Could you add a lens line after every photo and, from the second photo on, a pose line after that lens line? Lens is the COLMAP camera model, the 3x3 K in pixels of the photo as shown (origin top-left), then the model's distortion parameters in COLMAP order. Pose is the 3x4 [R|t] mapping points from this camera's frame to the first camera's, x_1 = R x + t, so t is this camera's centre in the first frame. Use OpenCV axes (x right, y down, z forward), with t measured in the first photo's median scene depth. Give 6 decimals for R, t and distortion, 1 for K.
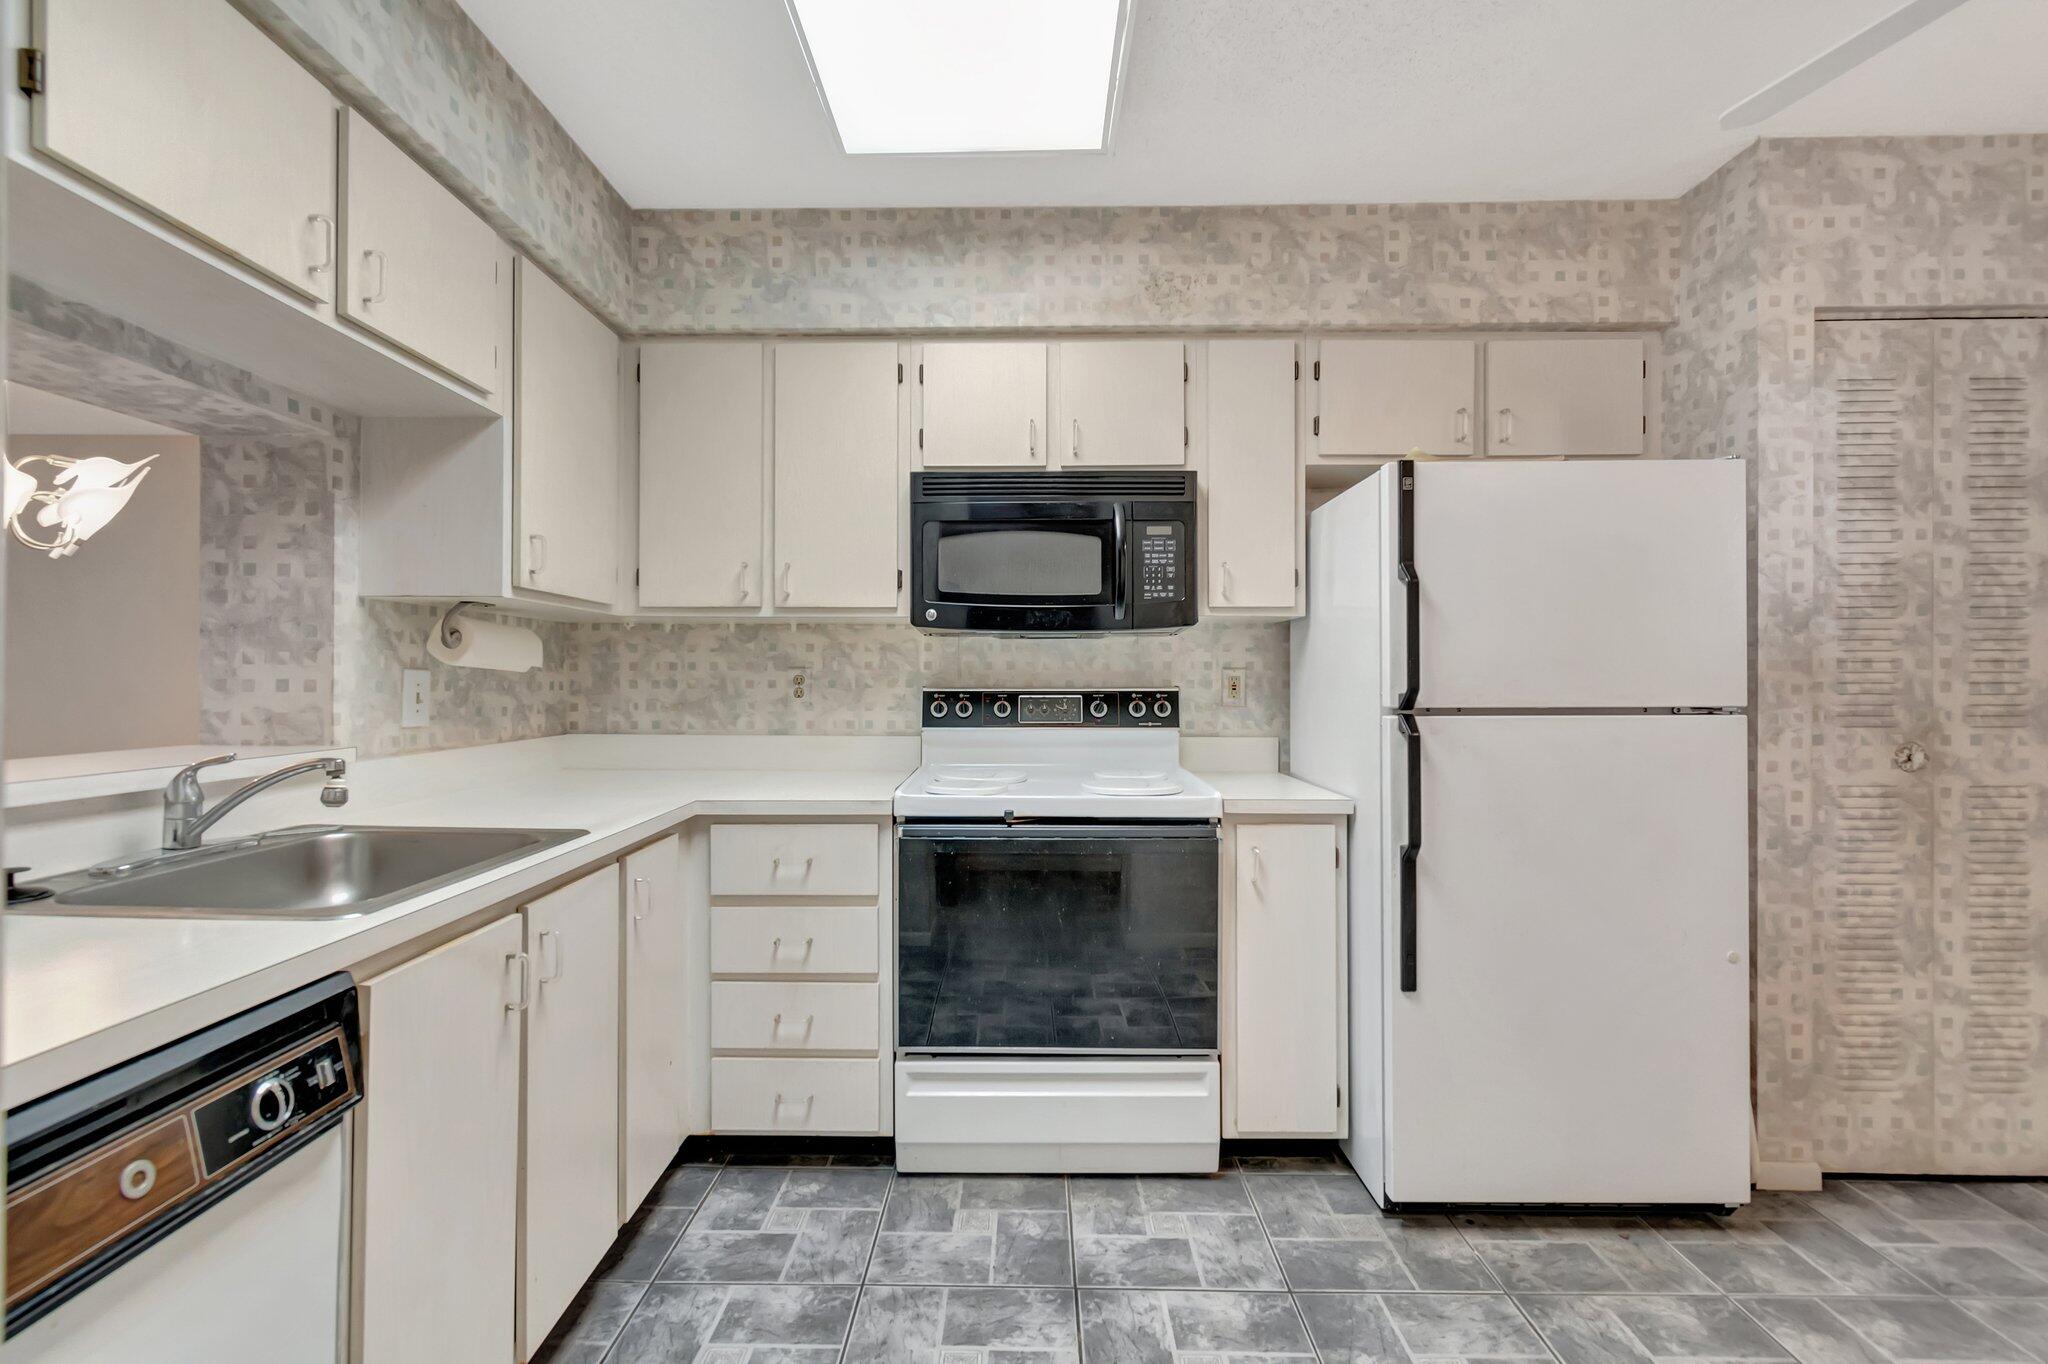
lens RADIAL K [[901.8, 0, 990.9], [0, 901.8, 674.5], [0, 0, 1]] dist [0.006252, -0.003108]
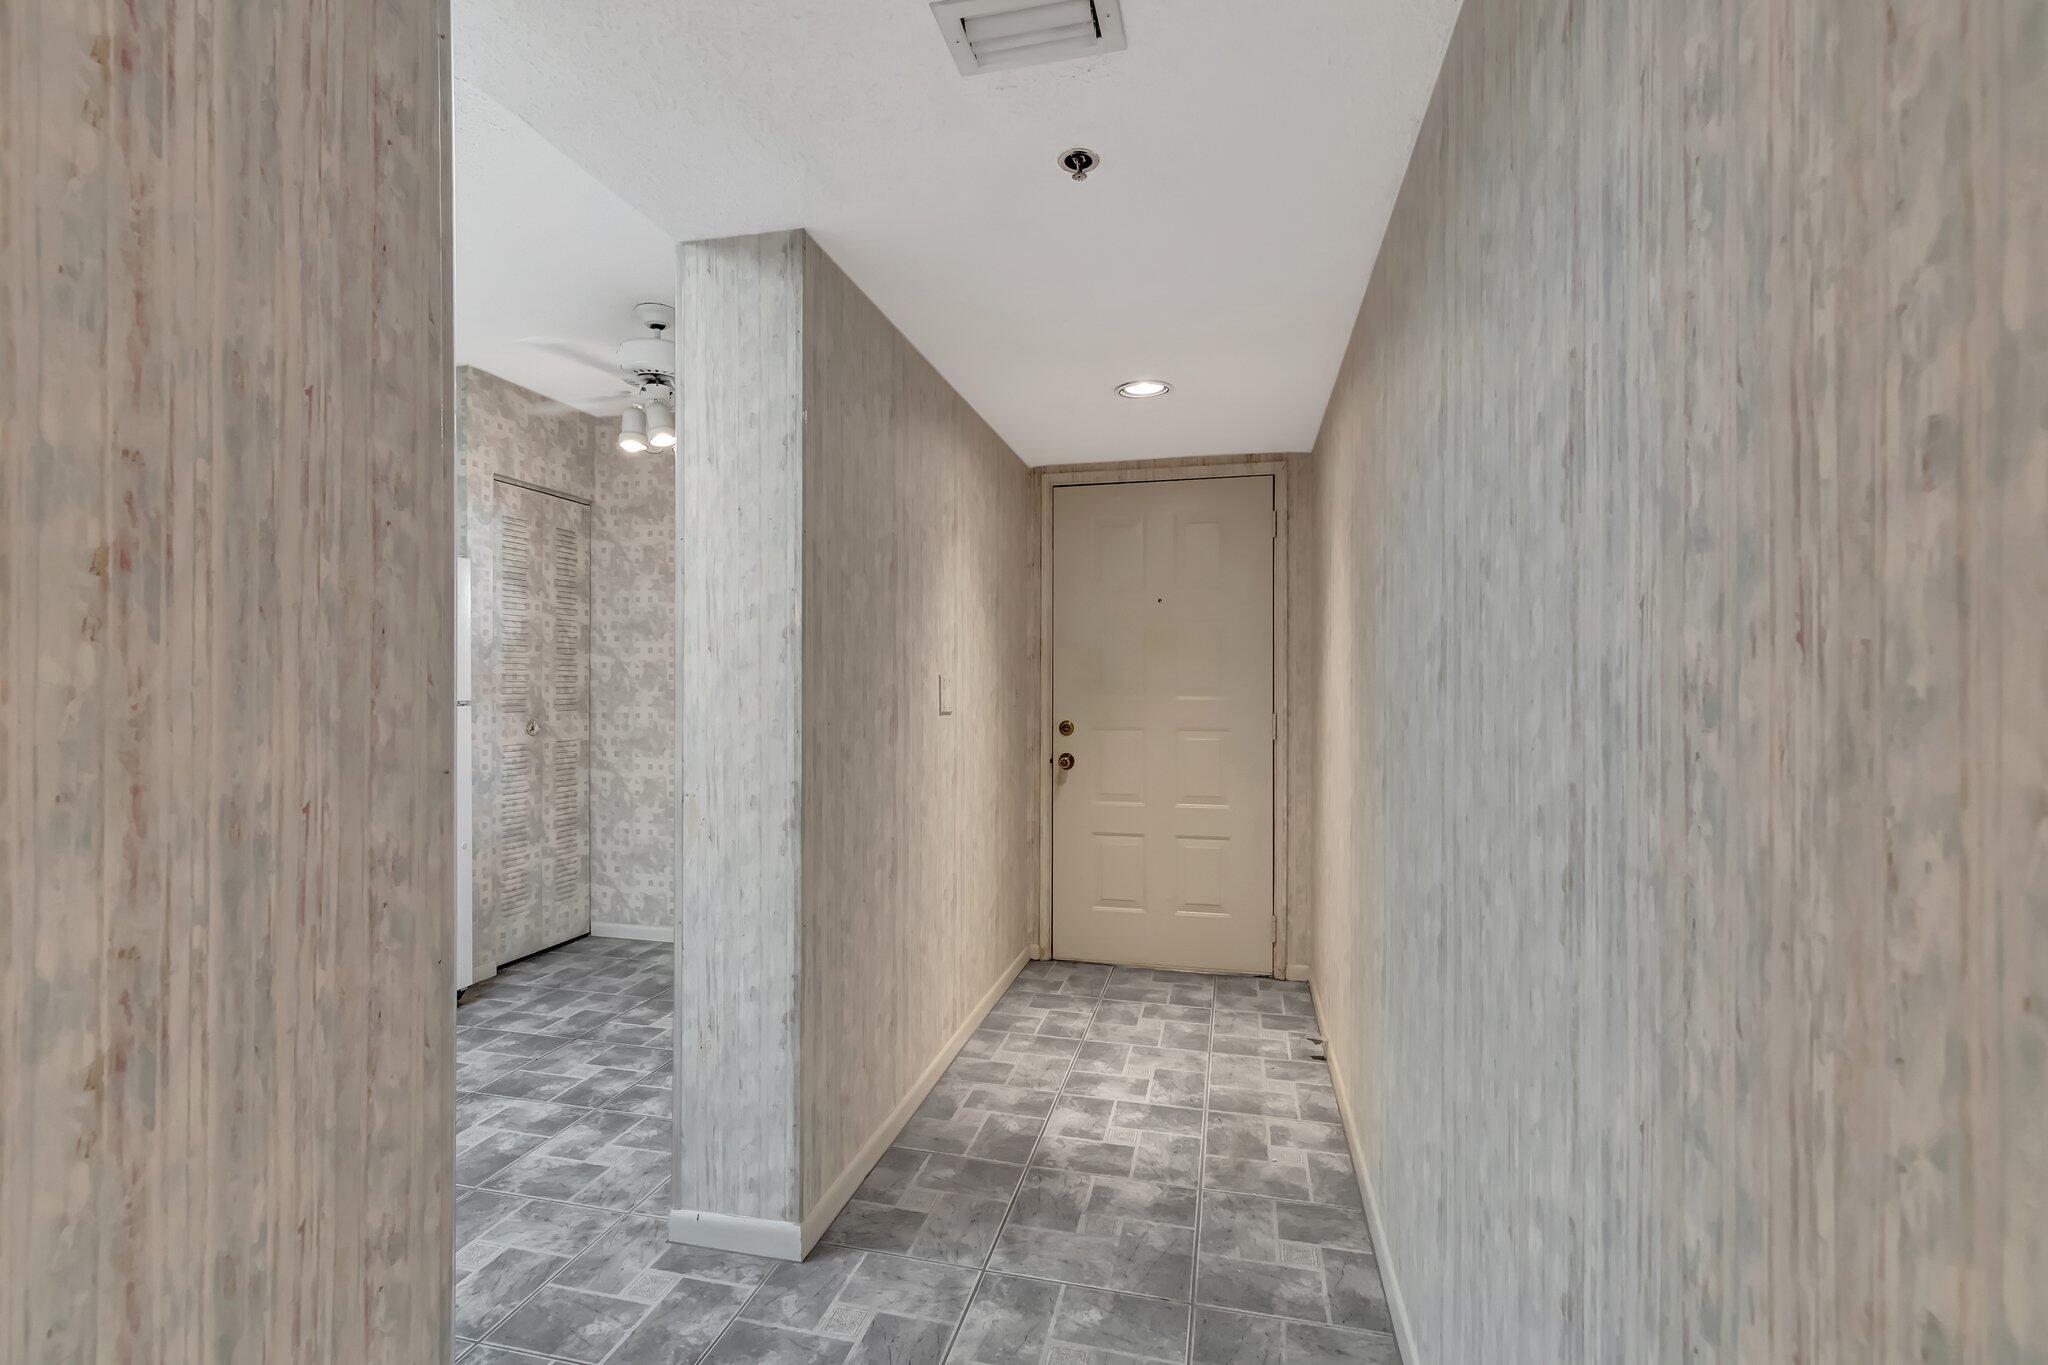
lens RADIAL K [[901.8, 0, 1038.9], [0, 901.8, 675.8], [0, 0, 1]] dist [0.006252, -0.003108]
pose [[0.186326, 0.010383, 0.982433, -0.600969], [0.002075, 0.999938, -0.010961, 0.007815], [-0.982486, 0.004081, 0.186293, -0.356827]]
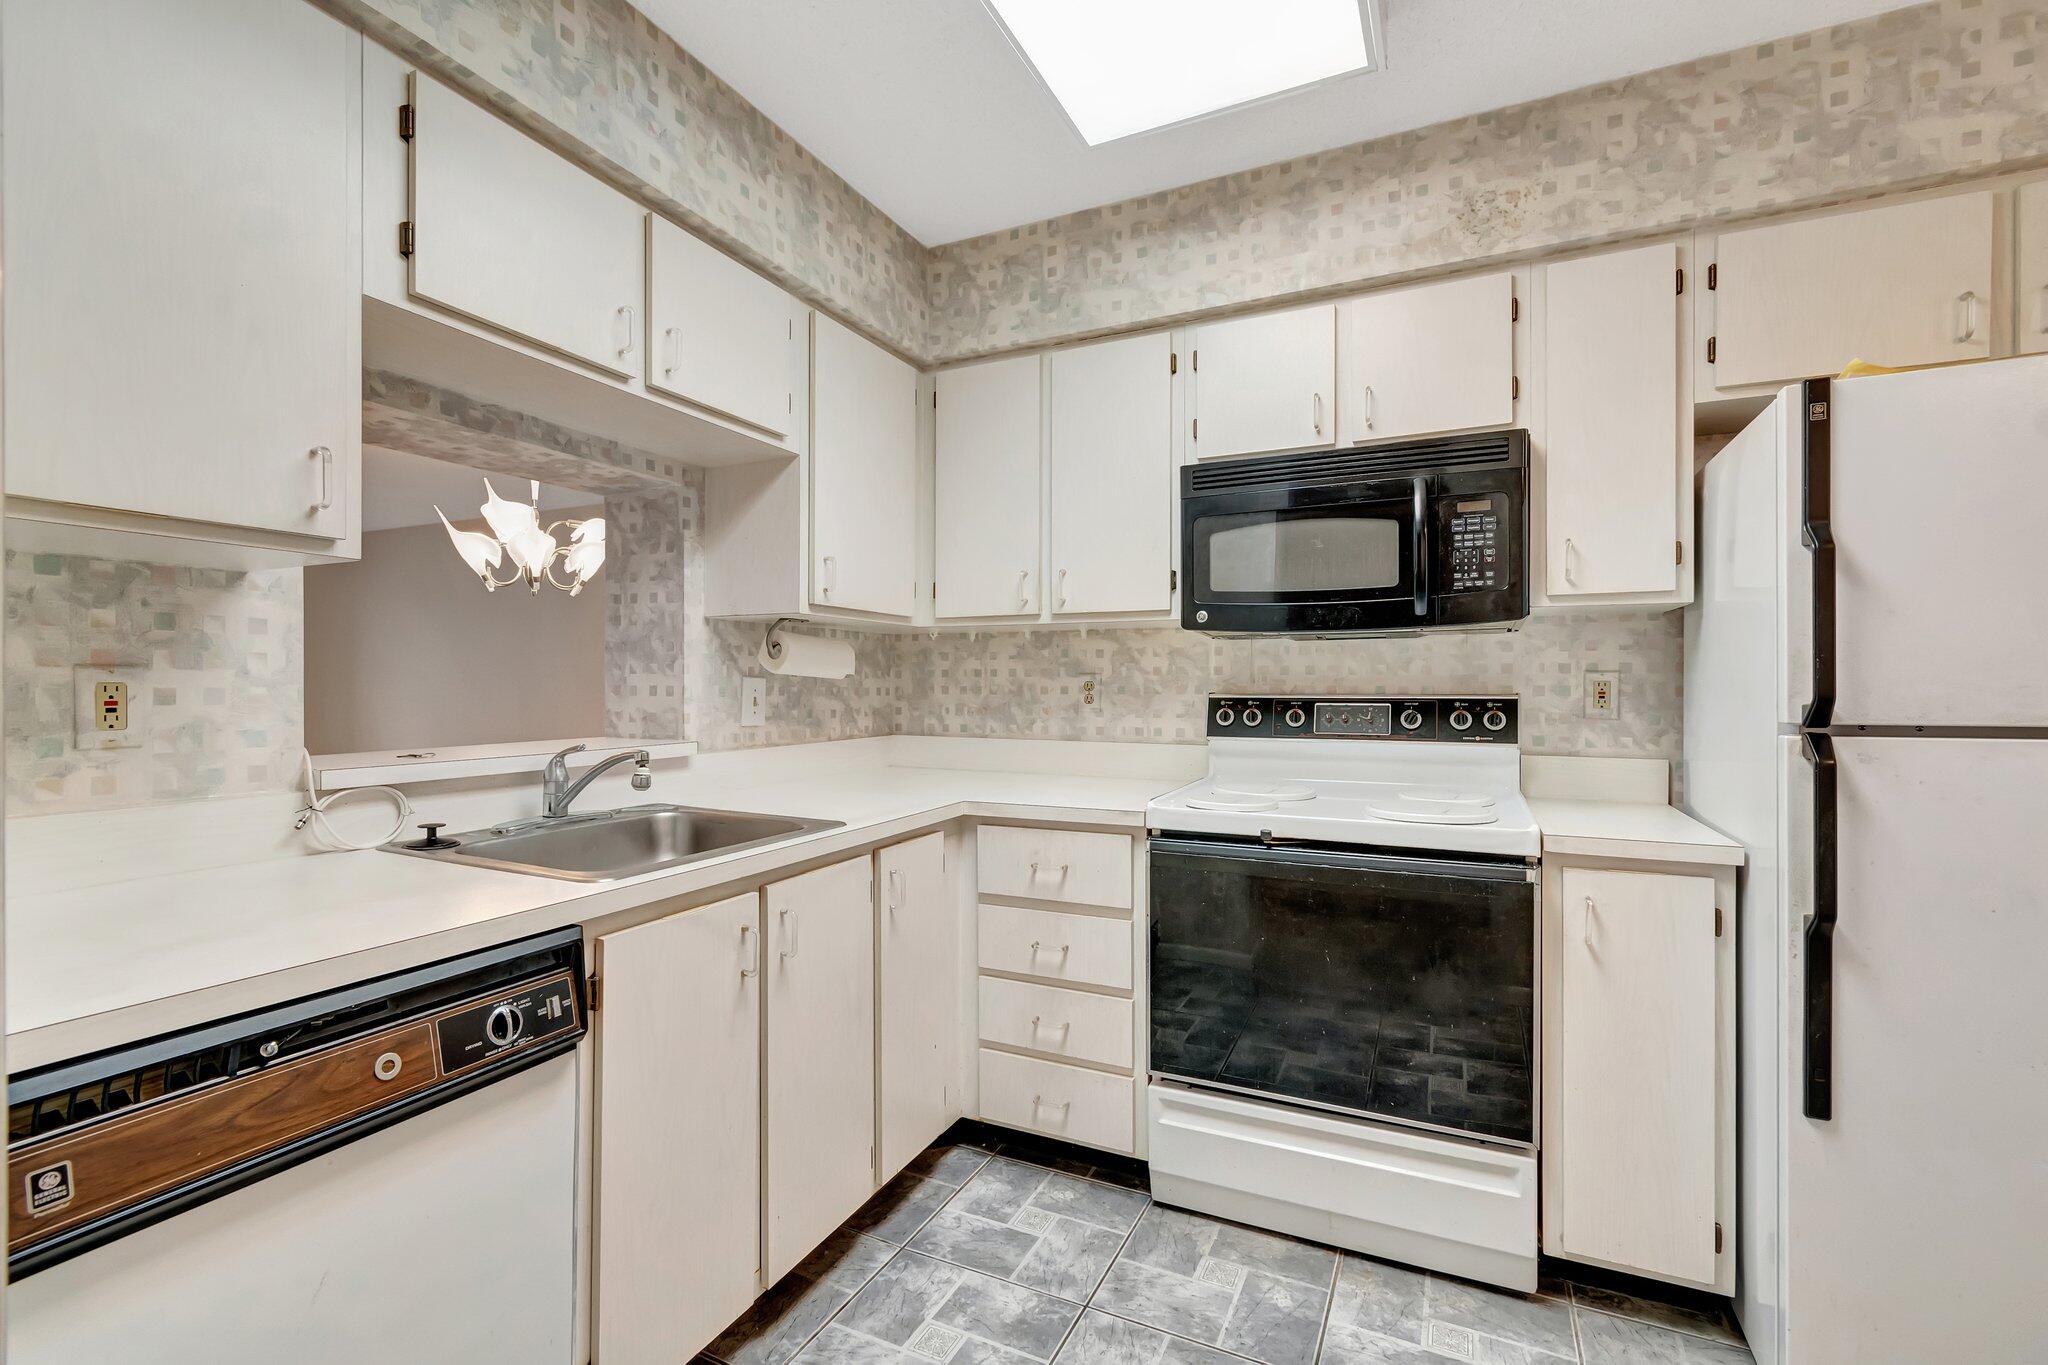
lens RADIAL K [[901.8, 0, 1010.8], [0, 901.8, 685.6], [0, 0, 1]] dist [0.006252, -0.003108]
pose [[0.907800, -0.001034, -0.419402, 0.170046], [0.003521, 0.999981, 0.005157, 0.000183], [0.419388, -0.006158, 0.907786, 0.074237]]
